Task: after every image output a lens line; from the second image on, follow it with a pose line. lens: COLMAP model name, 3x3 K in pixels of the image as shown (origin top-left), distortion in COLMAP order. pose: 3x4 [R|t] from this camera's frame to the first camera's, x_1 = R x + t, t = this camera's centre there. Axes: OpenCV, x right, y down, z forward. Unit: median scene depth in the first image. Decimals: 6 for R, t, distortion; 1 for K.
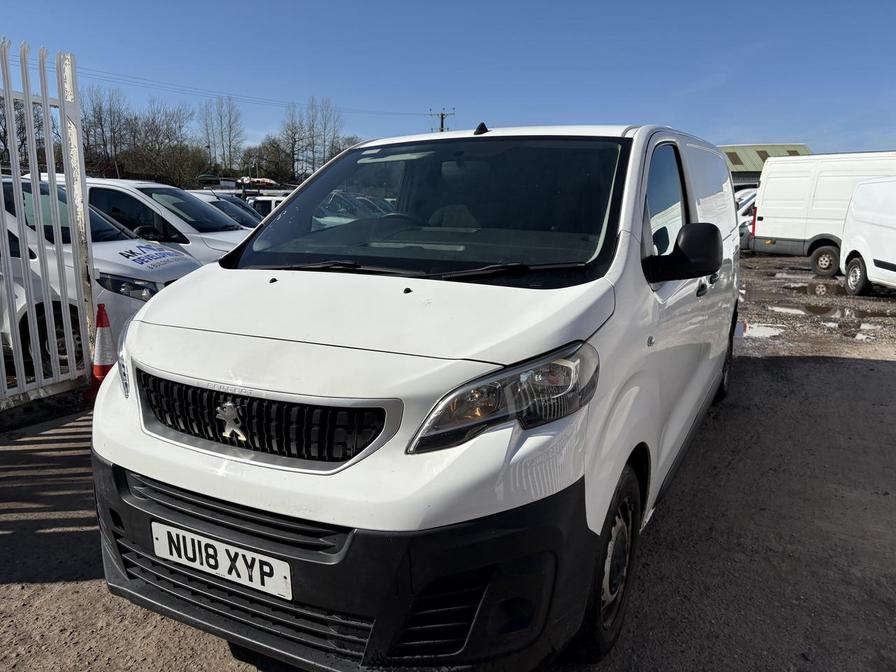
lens RADIAL K [[656.3, 0, 449.6], [0, 656.3, 343.1], [0, 0, 1]] dist [0.020775, -0.019672]
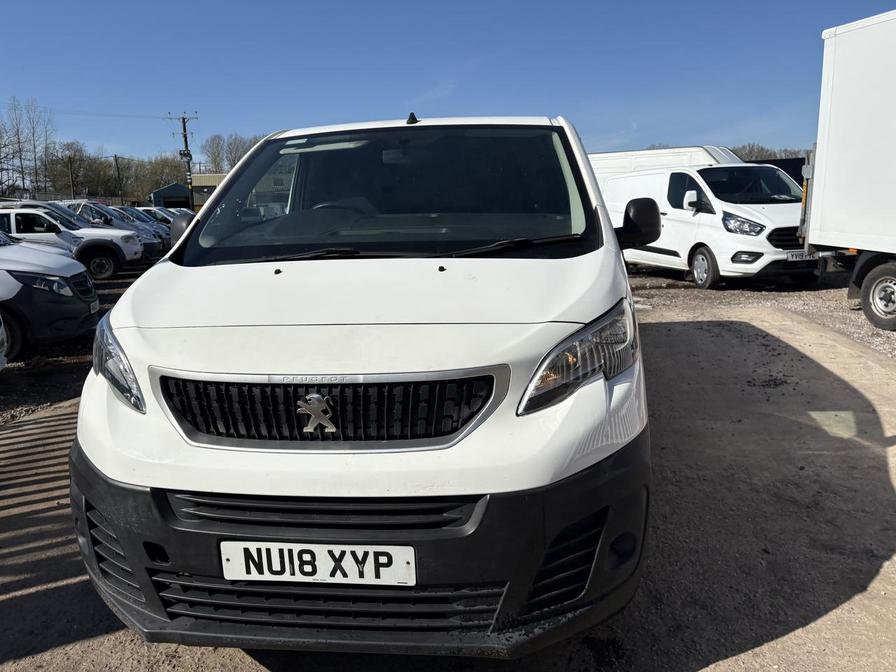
lens RADIAL K [[656.3, 0, 449.4], [0, 656.3, 328.6], [0, 0, 1]] dist [0.020775, -0.019672]
pose [[0.937081, -0.096398, 0.335538, -0.455444], [0.105719, 0.994350, -0.009579, 0.026738], [-0.332719, 0.044449, 0.941978, 0.047355]]
